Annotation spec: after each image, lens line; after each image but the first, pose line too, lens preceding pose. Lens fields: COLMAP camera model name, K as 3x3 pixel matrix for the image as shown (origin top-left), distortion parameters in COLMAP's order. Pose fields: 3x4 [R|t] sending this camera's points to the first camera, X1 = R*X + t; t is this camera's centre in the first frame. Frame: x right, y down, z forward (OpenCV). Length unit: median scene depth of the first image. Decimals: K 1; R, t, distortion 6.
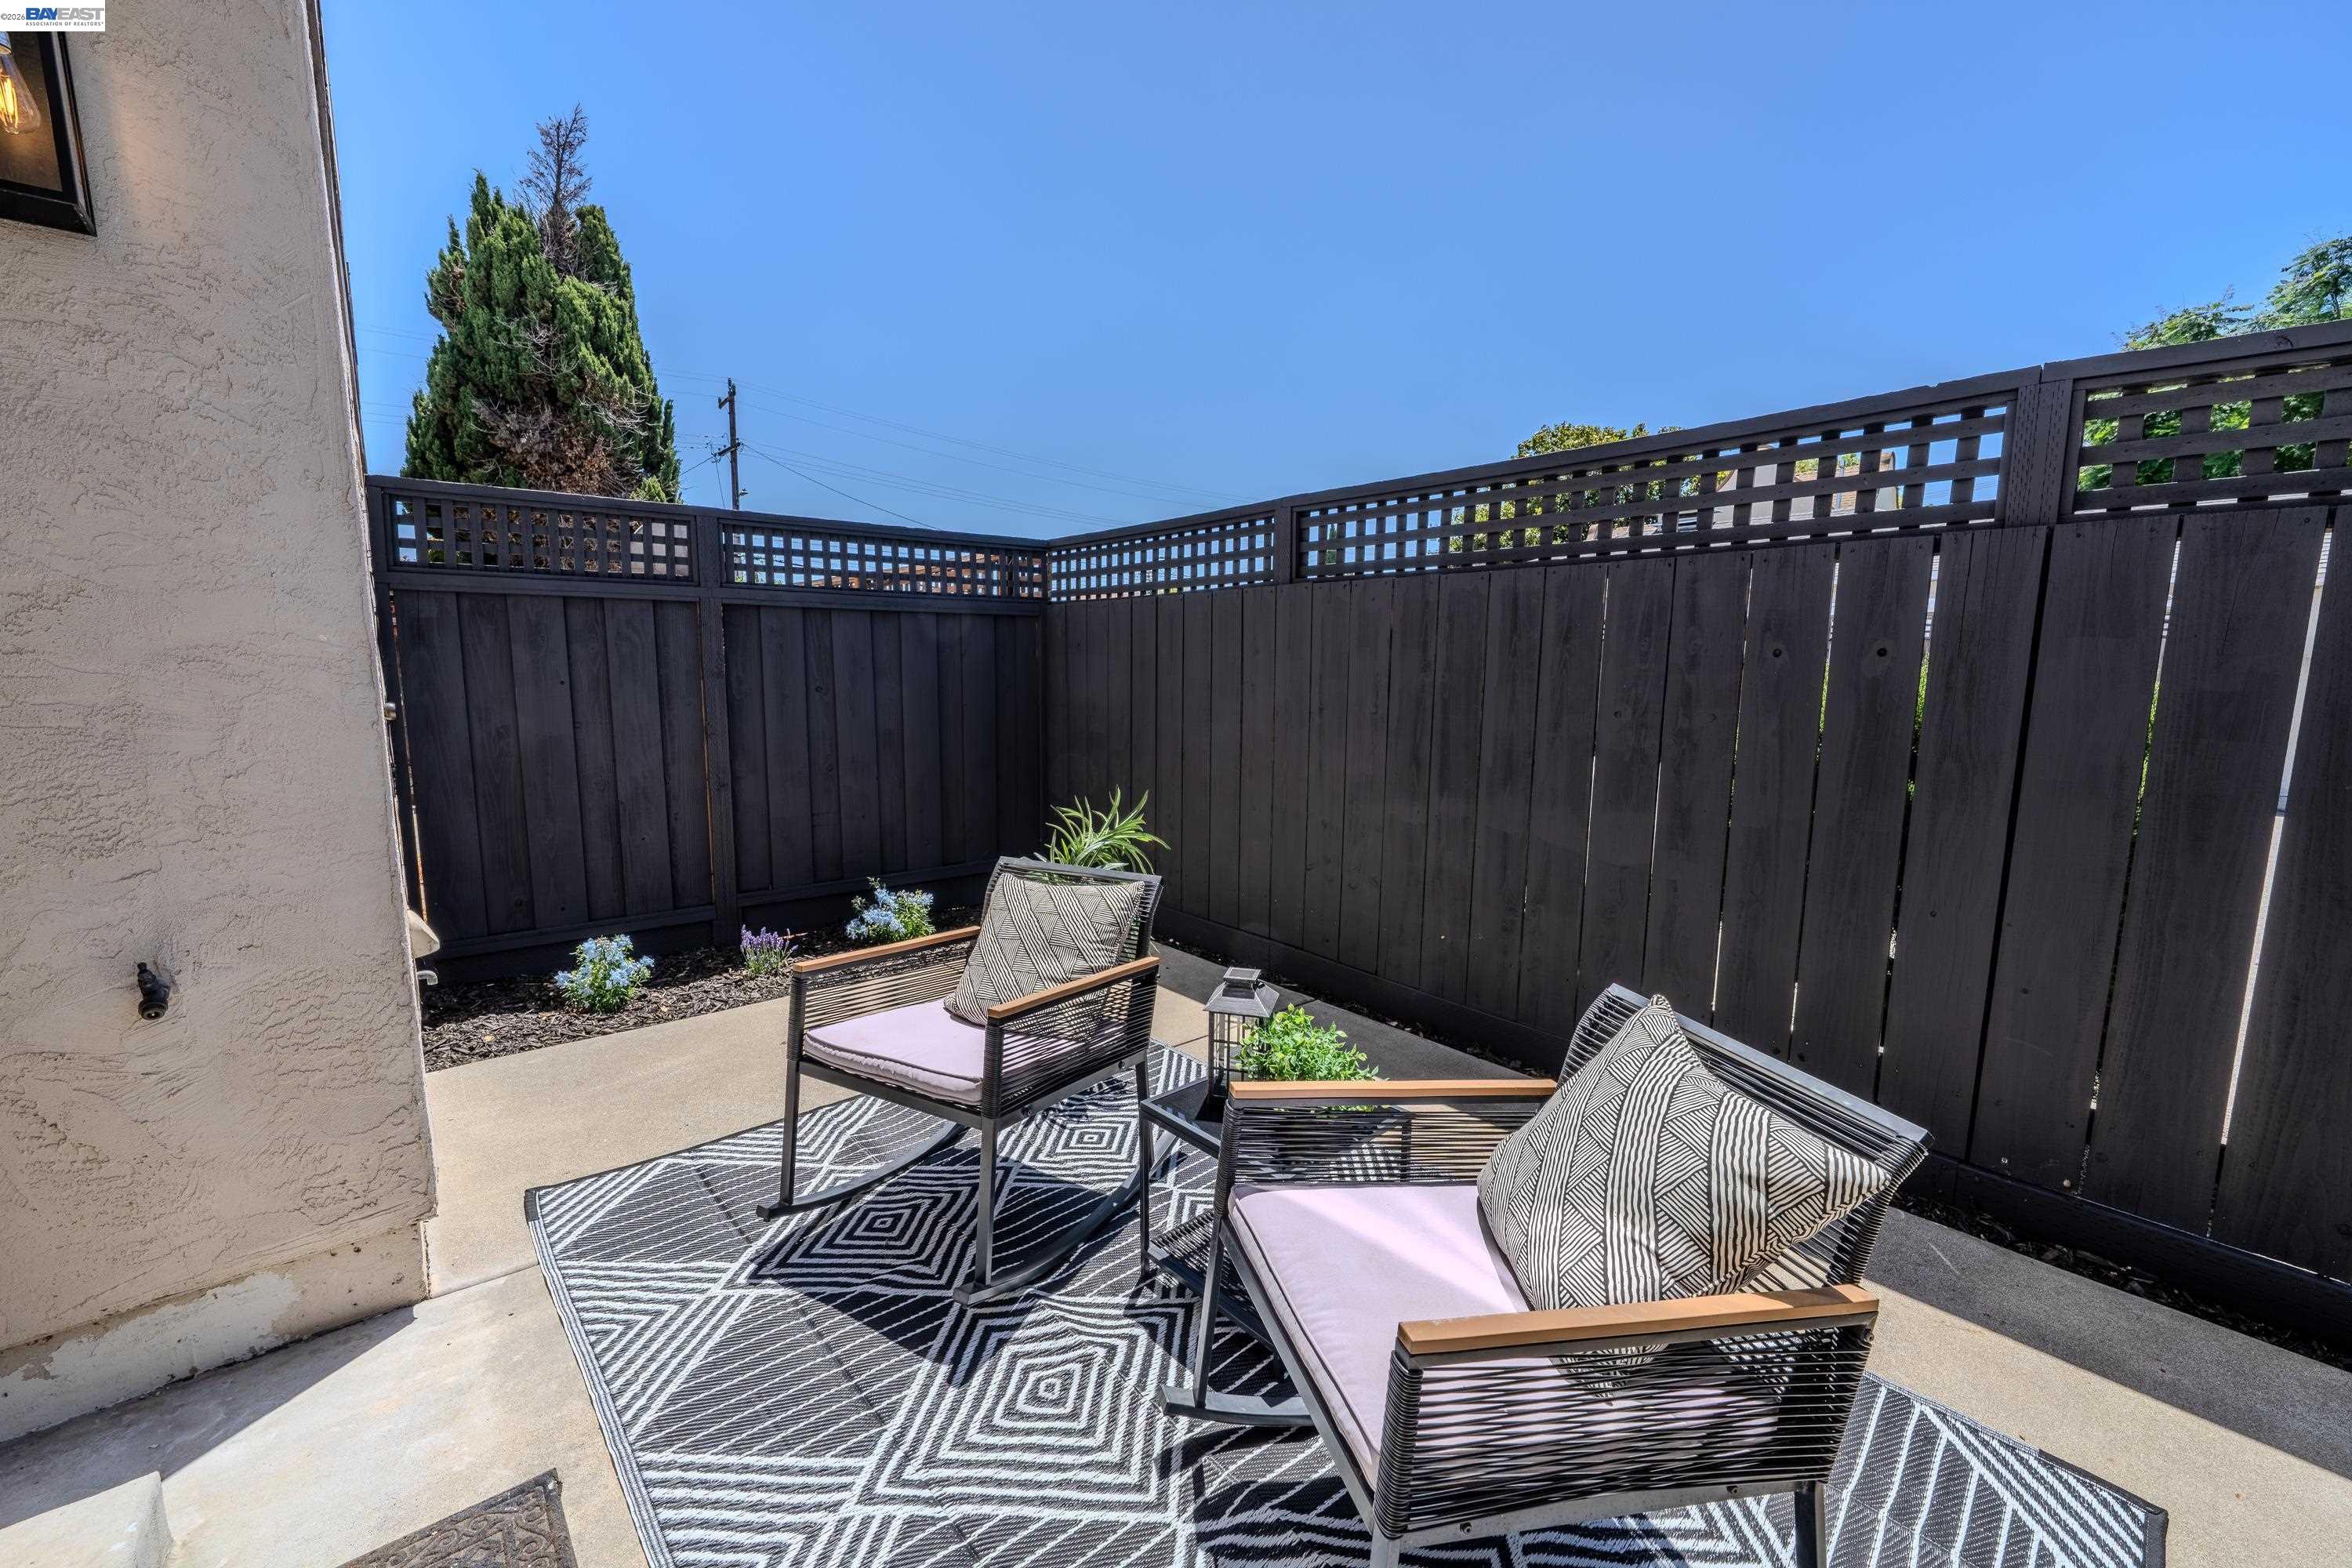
lens RADIAL K [[923.2, 0, 1174.9], [0, 923.2, 785.5], [0, 0, 1]] dist [-0.009115, 0.002399]
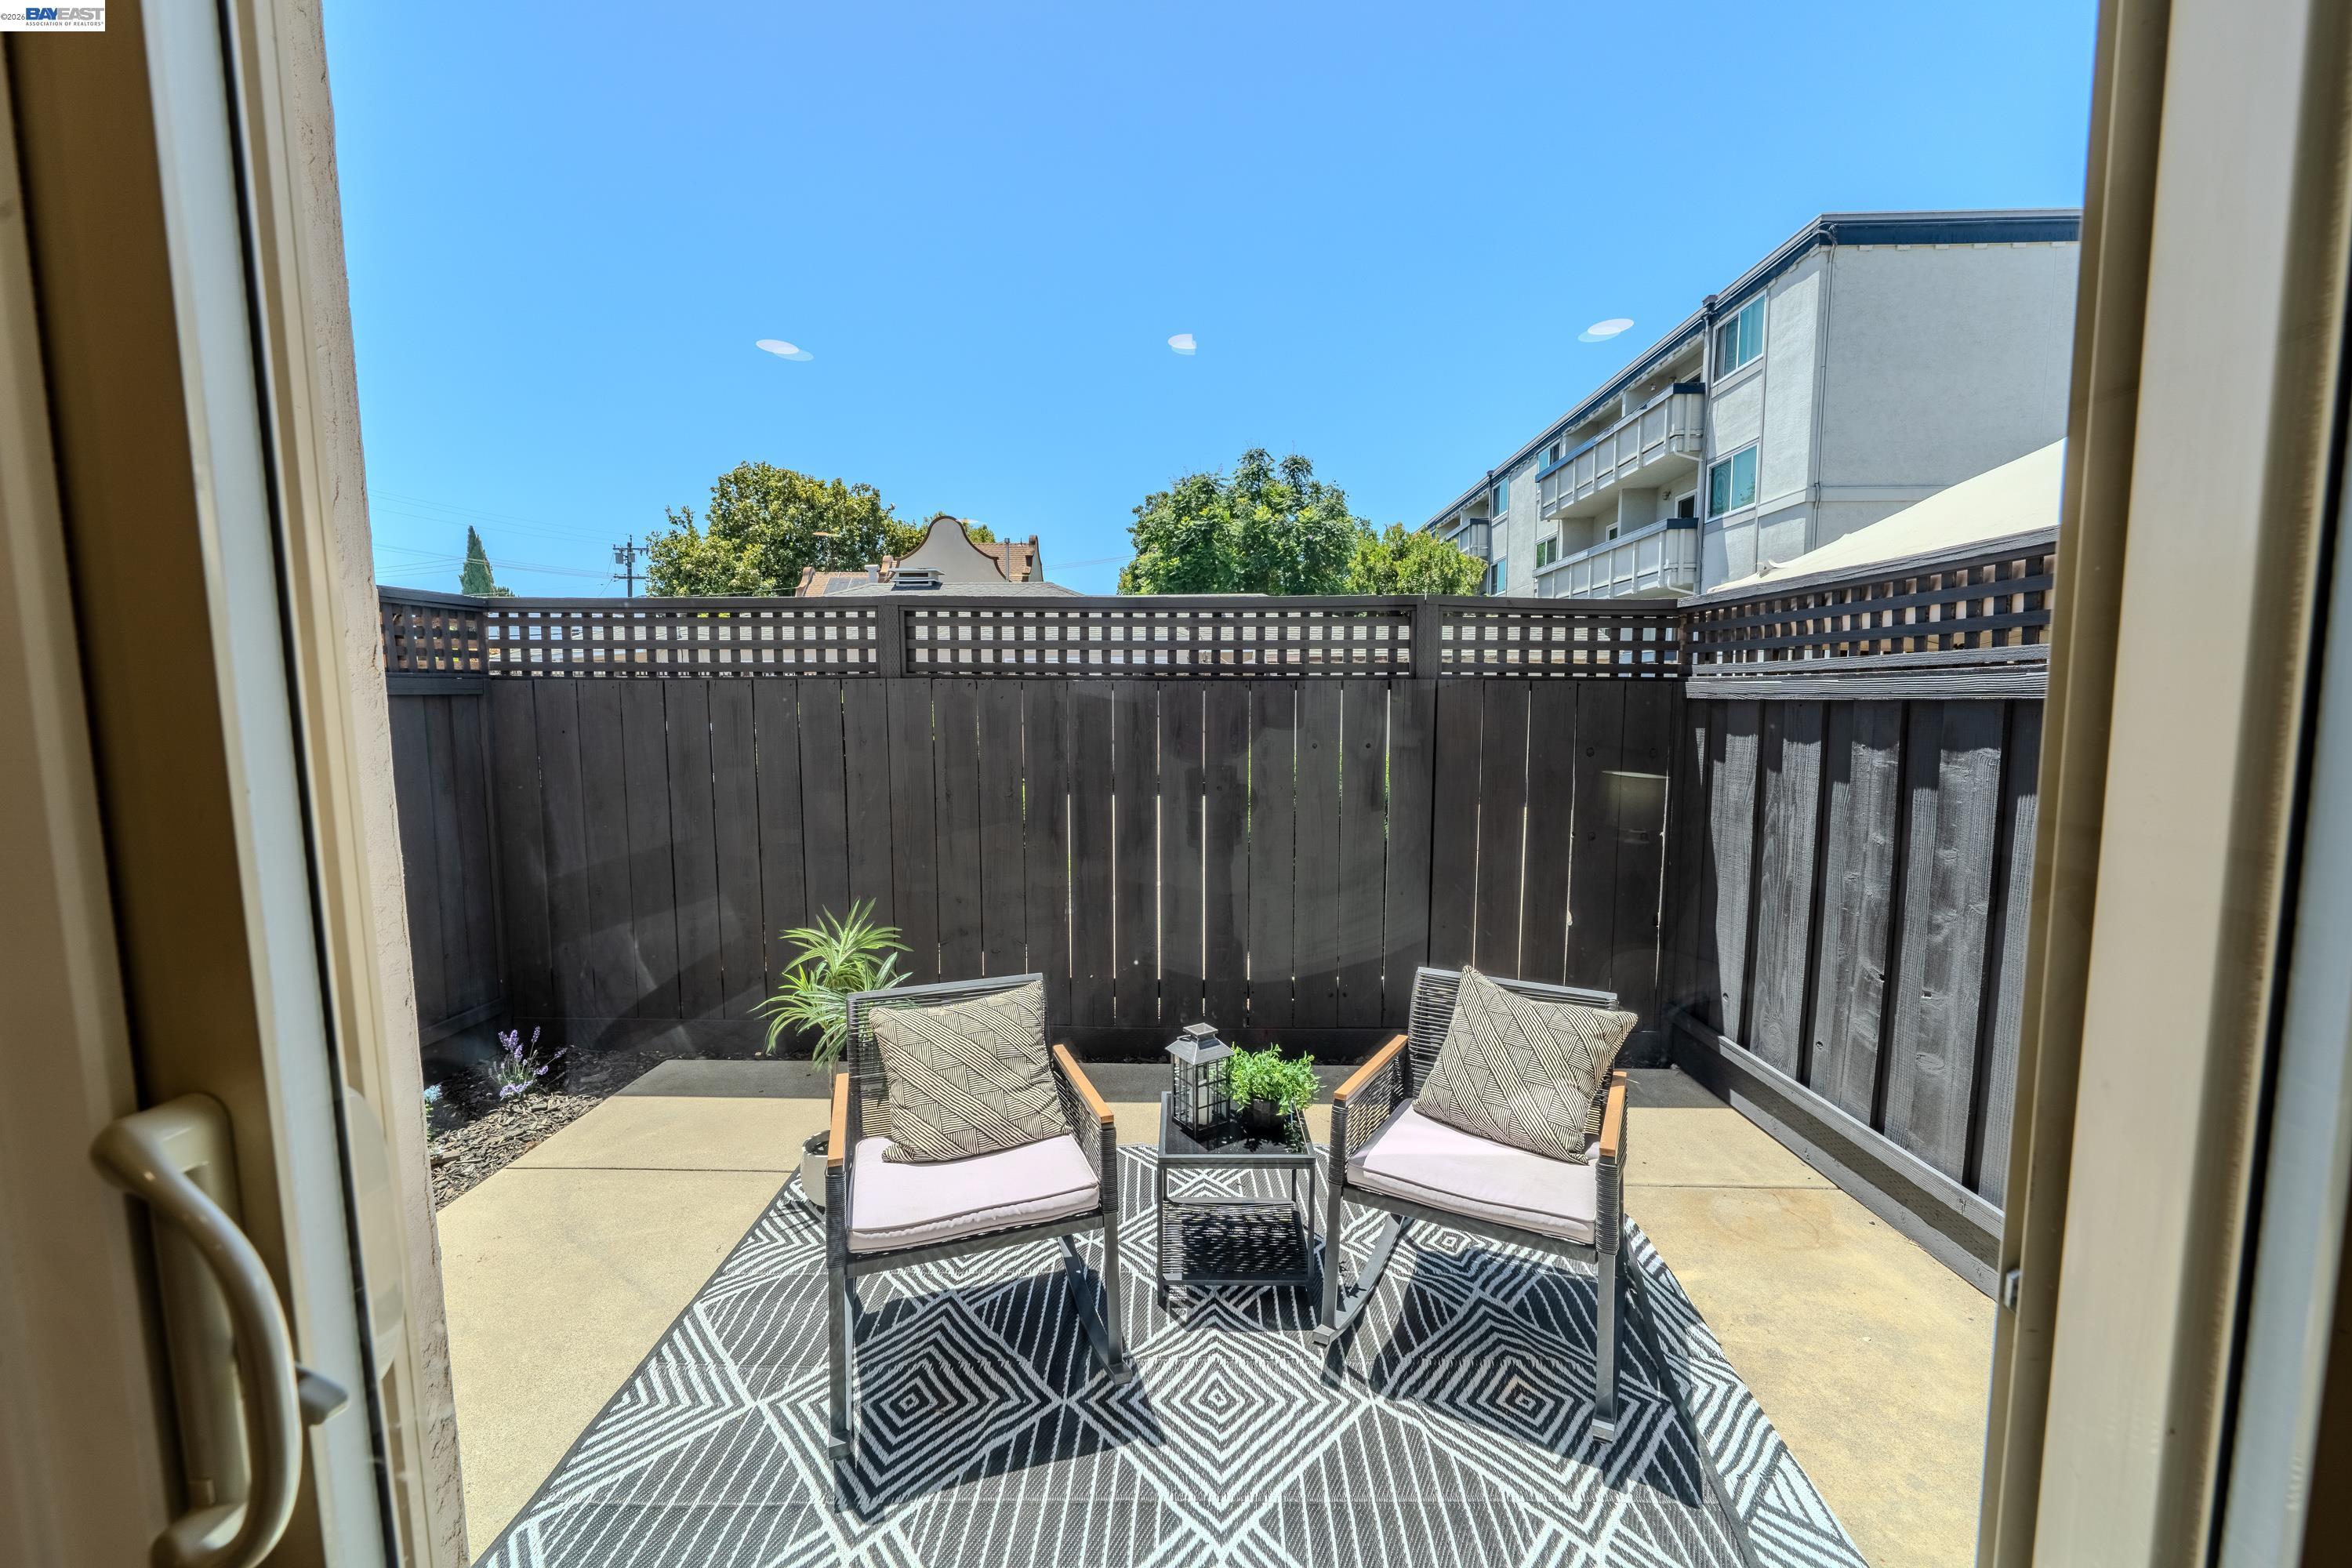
lens RADIAL K [[923.2, 0, 1175.4], [0, 923.2, 779.9], [0, 0, 1]] dist [-0.009115, 0.002399]
pose [[0.672282, -0.074594, 0.736528, -1.072768], [0.100172, 0.994926, 0.009330, -0.195239], [-0.733487, 0.067507, 0.676343, 0.161310]]
